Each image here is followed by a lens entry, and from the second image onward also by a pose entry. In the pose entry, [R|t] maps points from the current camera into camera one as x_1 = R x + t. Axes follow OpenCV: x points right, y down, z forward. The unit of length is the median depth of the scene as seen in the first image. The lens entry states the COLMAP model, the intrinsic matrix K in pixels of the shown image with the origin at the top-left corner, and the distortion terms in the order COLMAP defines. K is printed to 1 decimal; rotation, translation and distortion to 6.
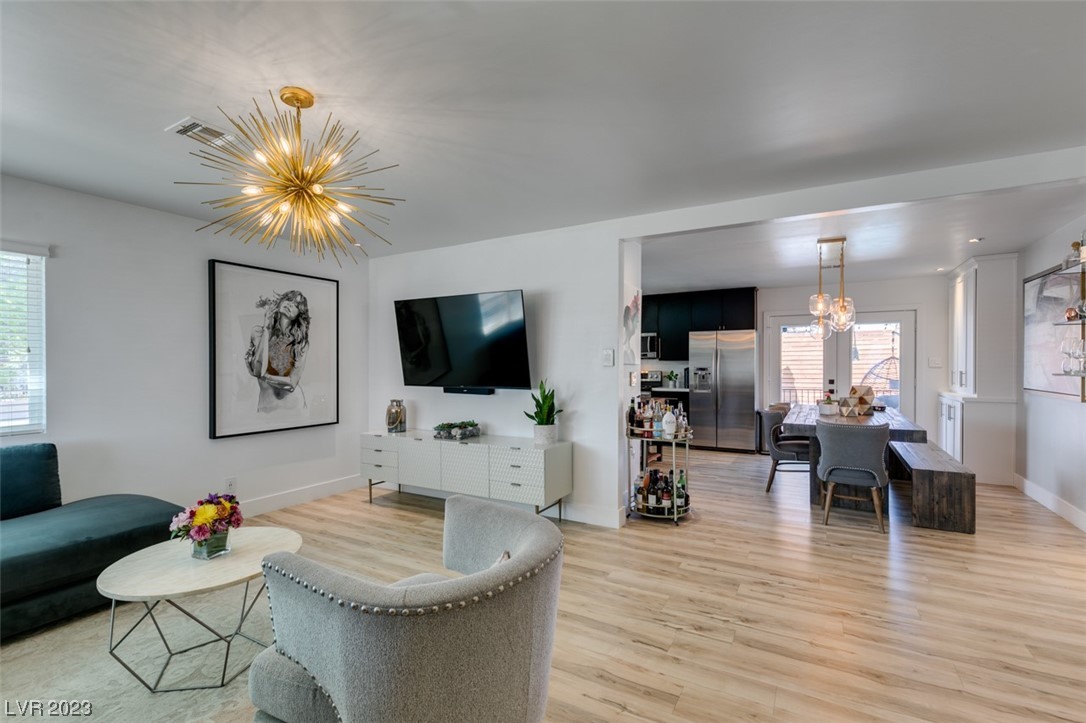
lens RADIAL K [[485.8, 0, 542.0], [0, 485.8, 364.3], [0, 0, 1]] dist [0.006922, -0.001294]
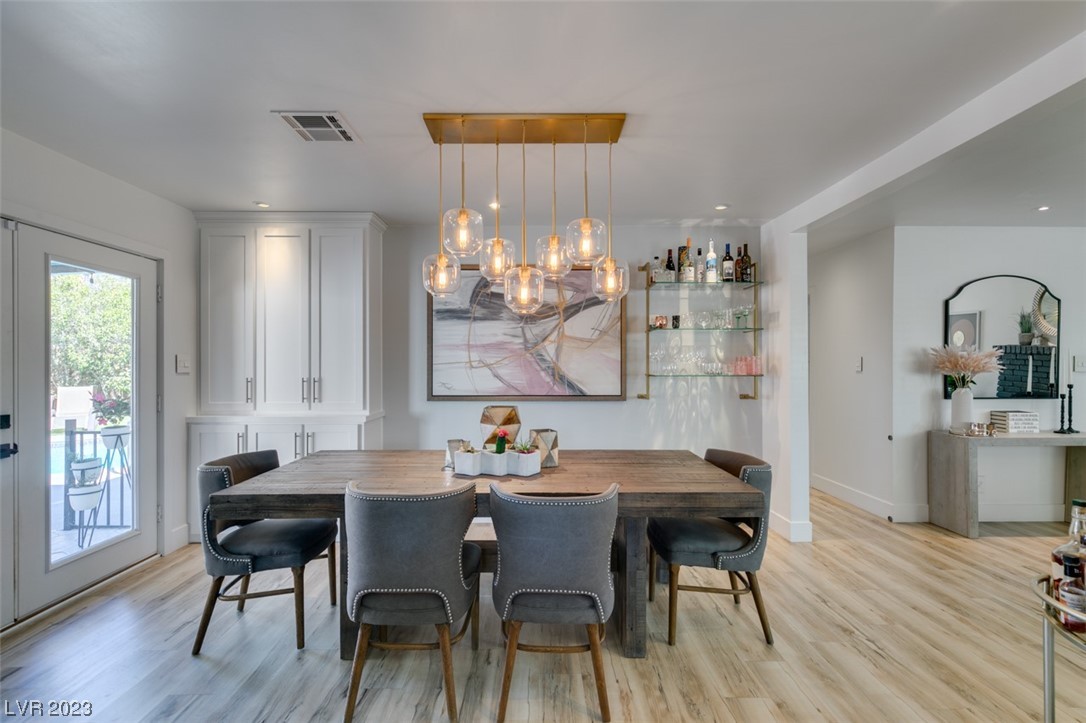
lens RADIAL K [[485.8, 0, 541.8], [0, 485.8, 363.0], [0, 0, 1]] dist [0.006922, -0.001294]
pose [[-0.510628, 0.007036, 0.859773, 0.199814], [0.003219, 0.999975, -0.006271, -0.000854], [-0.859796, -0.000435, -0.510638, 1.401735]]
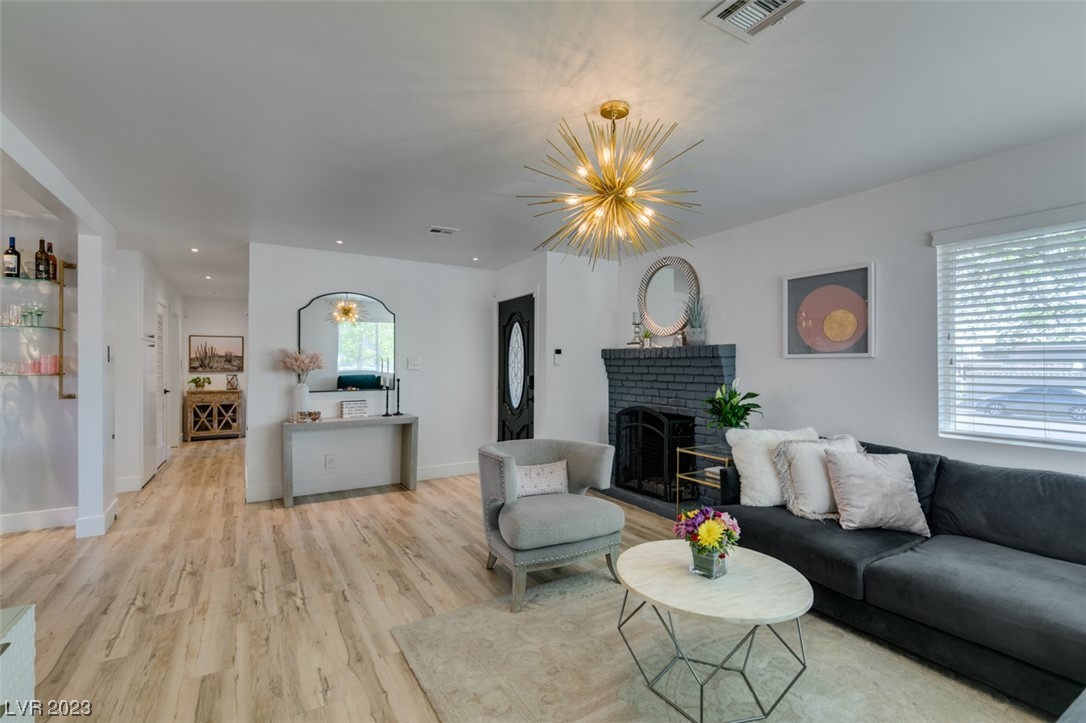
lens RADIAL K [[485.8, 0, 542.5], [0, 485.8, 362.4], [0, 0, 1]] dist [0.006922, -0.001294]
pose [[-0.874752, 0.005011, 0.484546, -0.419783], [0.003507, 0.999986, -0.004011, 0.001853], [-0.484559, -0.001809, -0.874757, 0.959455]]
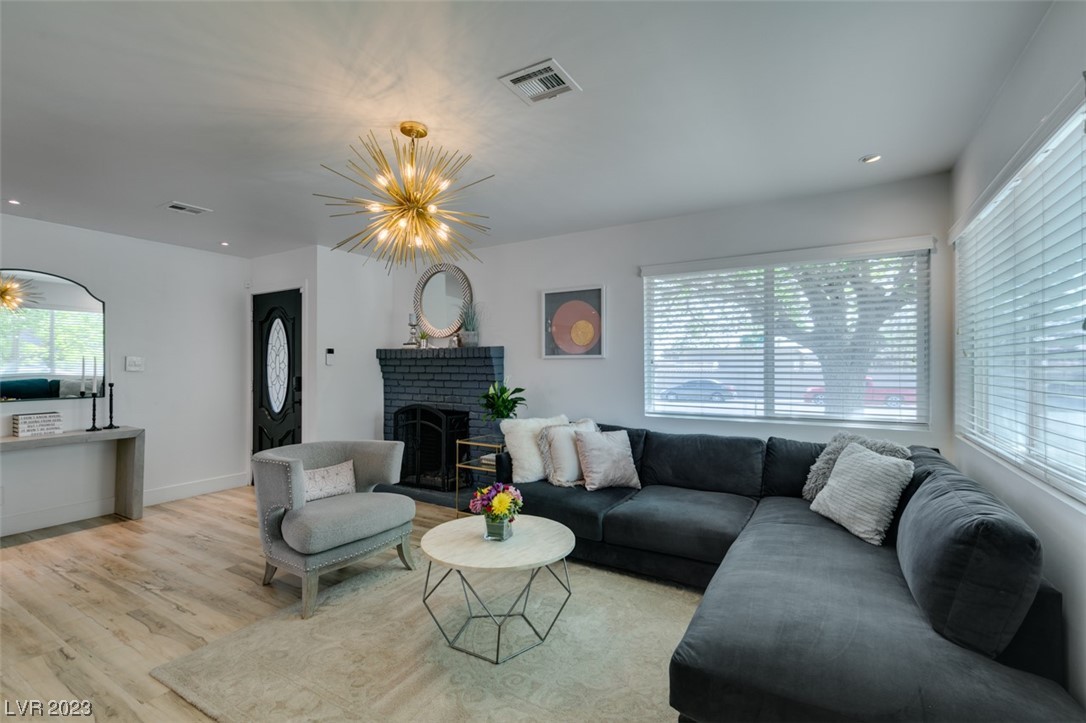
lens RADIAL K [[485.8, 0, 540.4], [0, 485.8, 364.6], [0, 0, 1]] dist [0.006922, -0.001294]
pose [[-0.999768, 0.006090, 0.020663, -0.393555], [0.006154, 0.999976, 0.003037, 0.002000], [-0.020644, 0.003163, -0.999782, 1.028311]]
